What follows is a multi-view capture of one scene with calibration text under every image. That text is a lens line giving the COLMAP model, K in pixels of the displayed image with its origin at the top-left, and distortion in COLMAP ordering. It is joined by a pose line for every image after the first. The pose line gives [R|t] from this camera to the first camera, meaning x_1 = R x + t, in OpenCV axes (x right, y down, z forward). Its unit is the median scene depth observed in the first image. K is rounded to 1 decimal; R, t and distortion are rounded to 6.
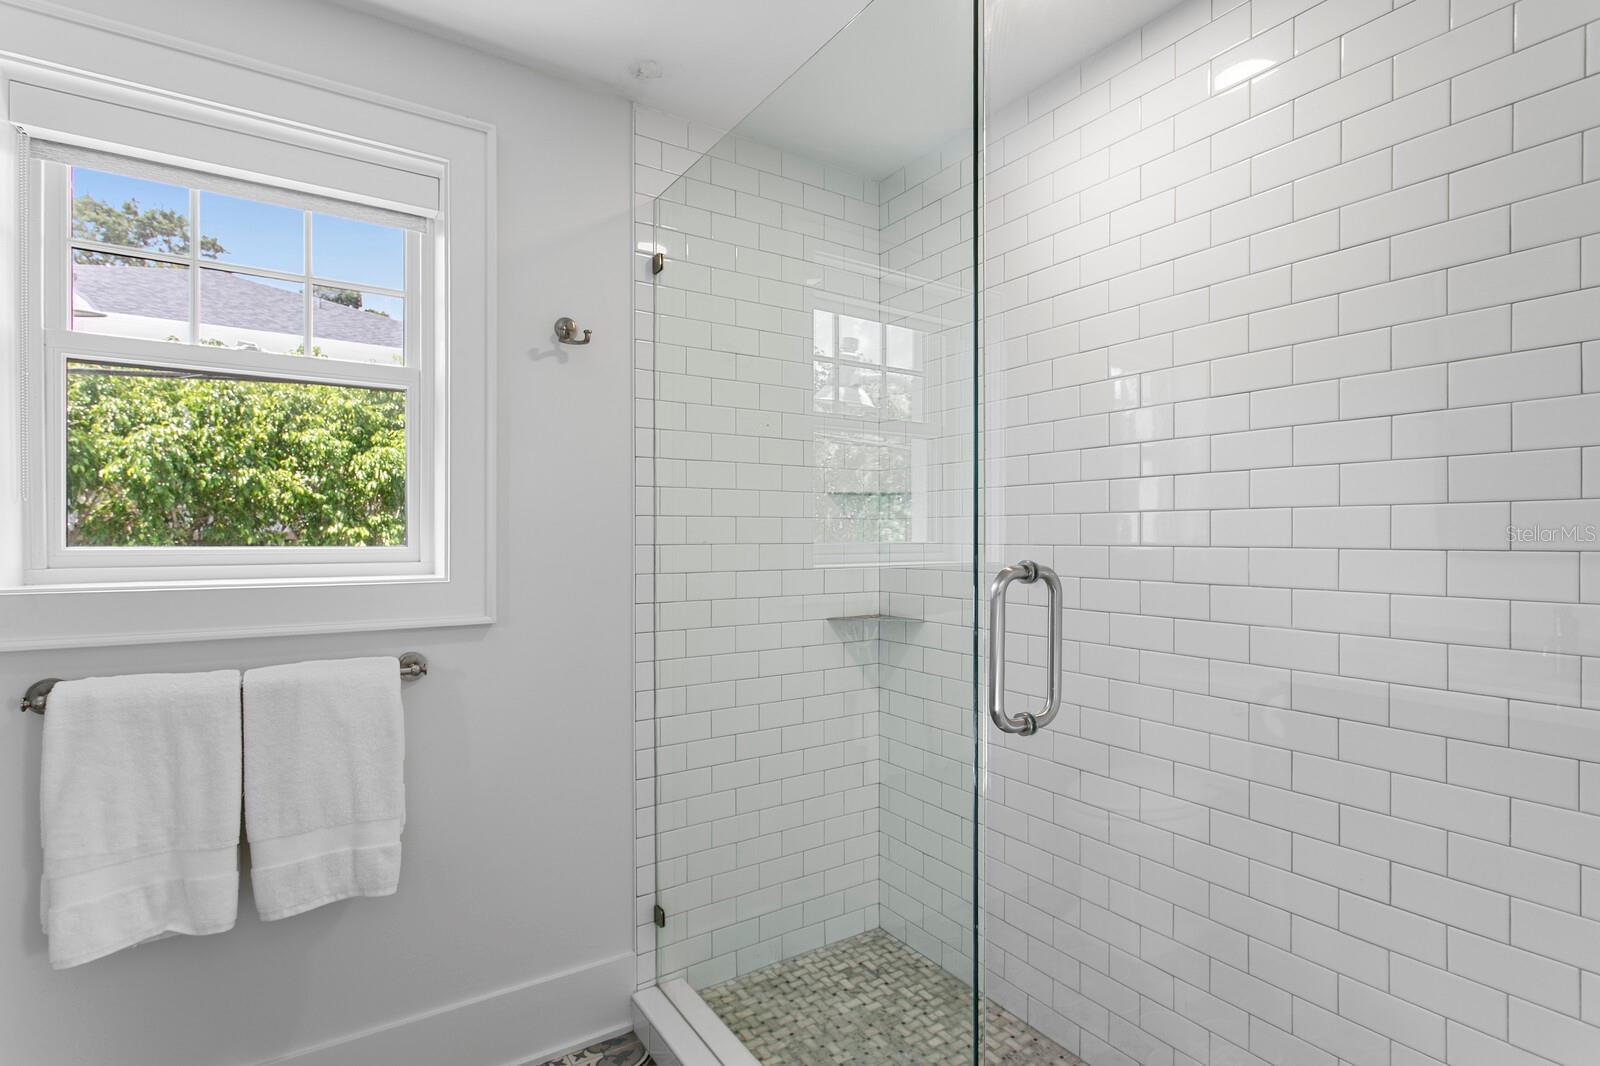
lens RADIAL K [[767.3, 0, 800.0], [0, 767.3, 533.0], [0, 0, 1]] dist [-0.000990, -0.000242]
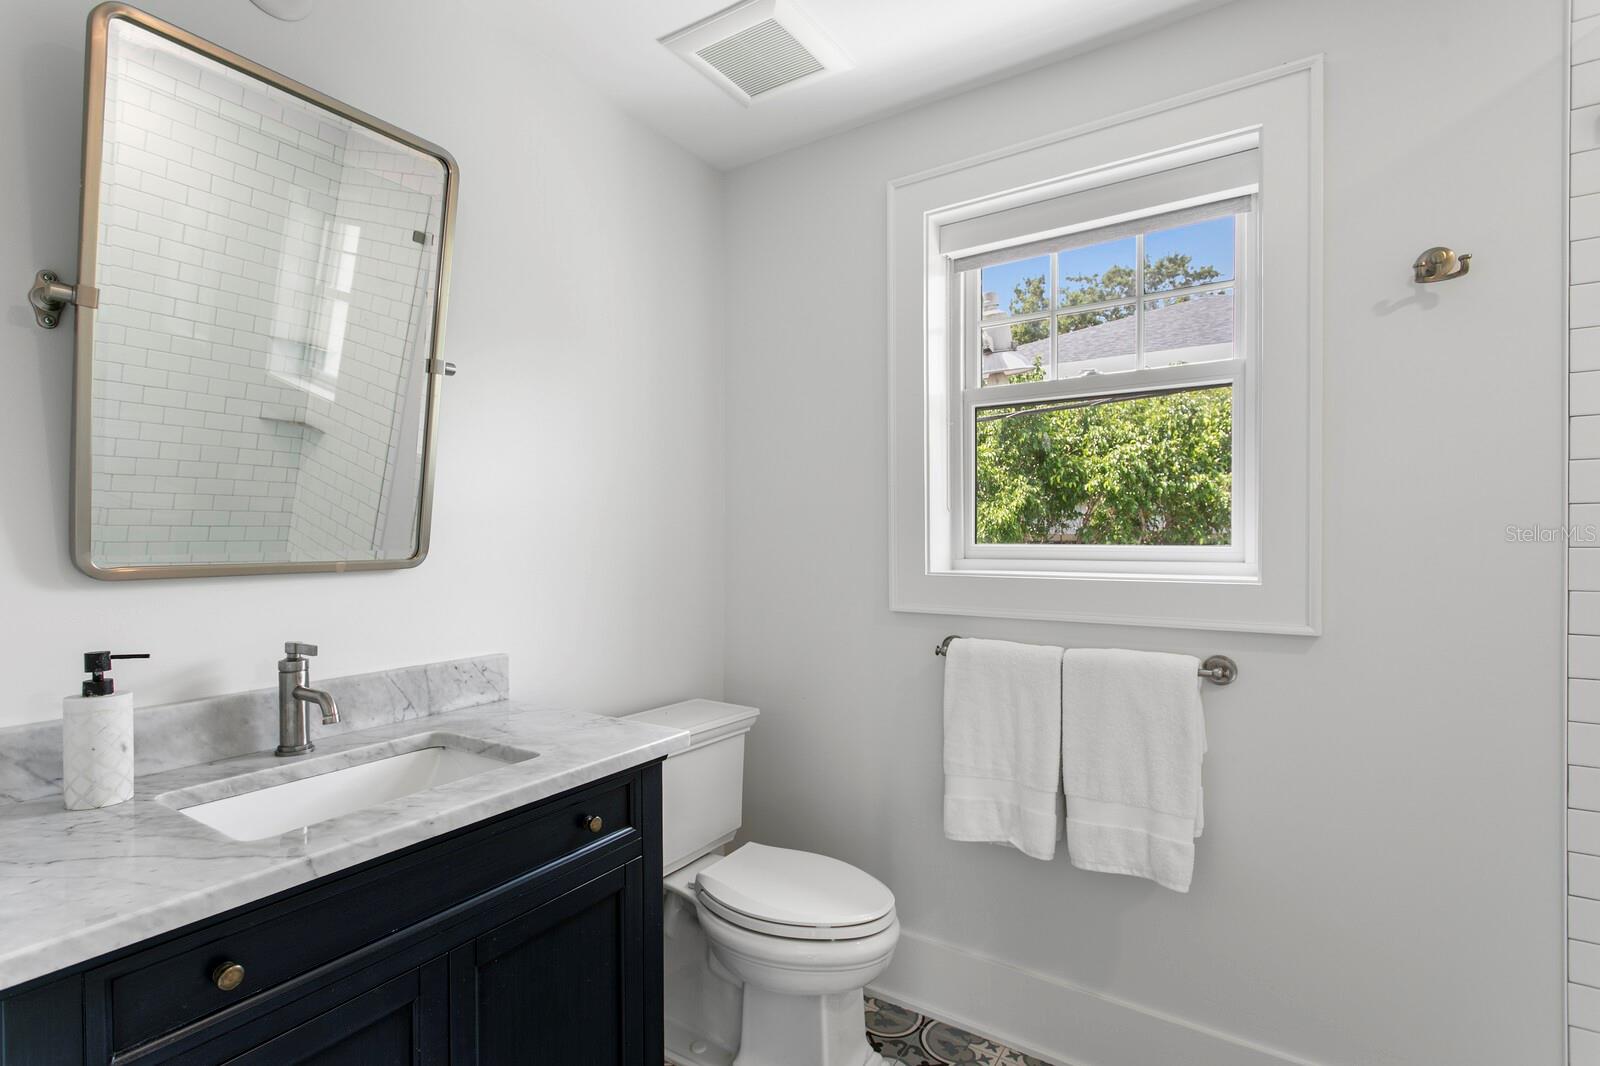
lens RADIAL K [[774.7, 0, 796.8], [0, 774.7, 539.2], [0, 0, 1]] dist [0.000916, 0.000046]
pose [[0.383820, 0.000625, -0.923408, 0.085277], [0.005083, 0.999983, 0.002790, 0.001772], [0.923394, -0.005764, 0.383811, 0.061098]]
